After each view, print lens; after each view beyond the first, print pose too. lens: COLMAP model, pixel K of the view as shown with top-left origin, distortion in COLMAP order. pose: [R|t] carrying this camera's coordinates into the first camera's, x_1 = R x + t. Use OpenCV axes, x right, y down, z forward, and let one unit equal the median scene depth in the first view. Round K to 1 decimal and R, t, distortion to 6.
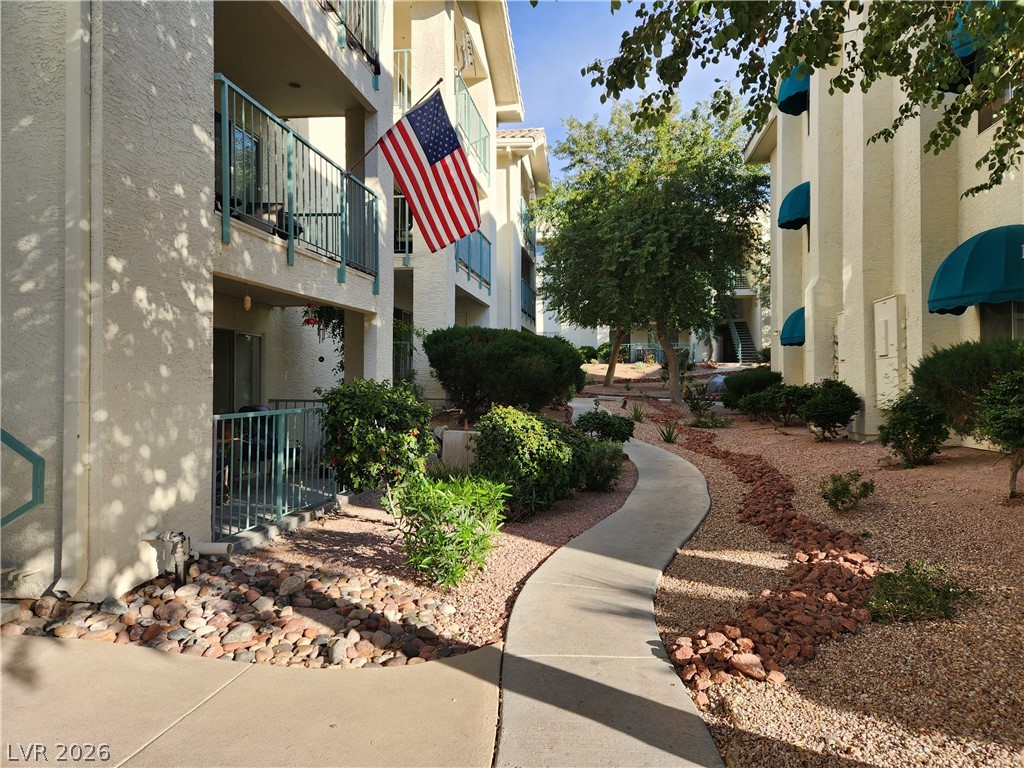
lens RADIAL K [[679.3, 0, 526.3], [0, 679.3, 377.3], [0, 0, 1]] dist [0.063634, -0.043466]
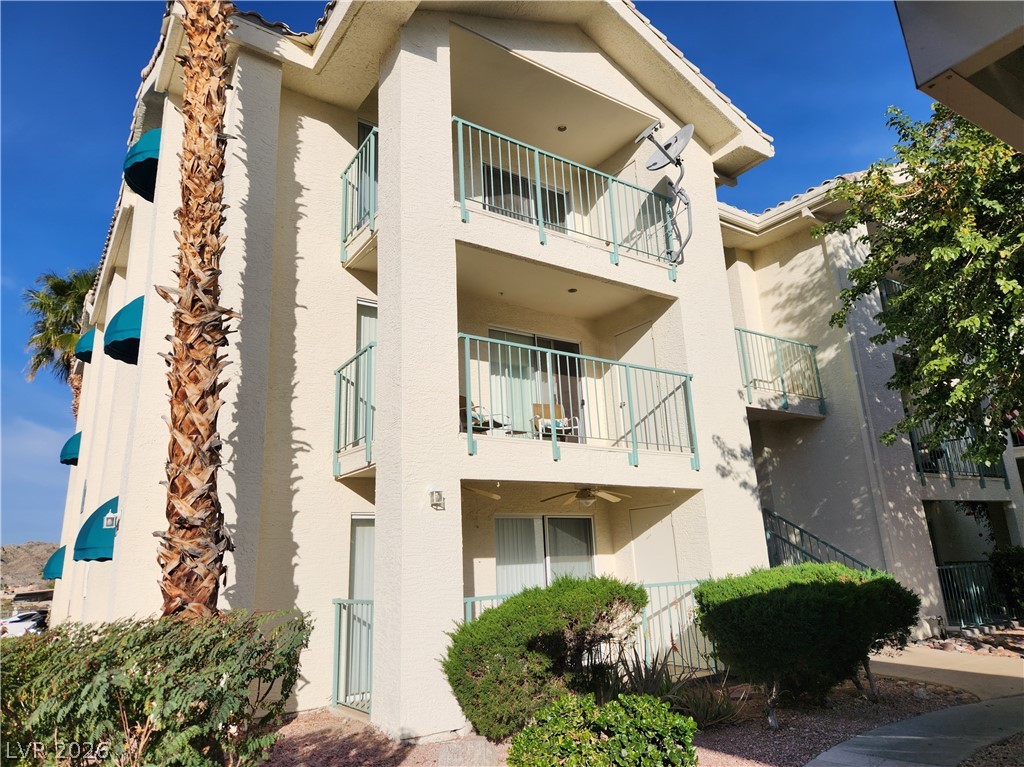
lens RADIAL K [[679.3, 0, 526.3], [0, 679.3, 376.8], [0, 0, 1]] dist [0.063634, -0.043466]
pose [[0.674494, -0.230958, -0.701225, 0.290960], [0.052615, 0.962431, -0.266381, -0.003626], [0.736403, 0.142777, 0.661306, -1.252316]]
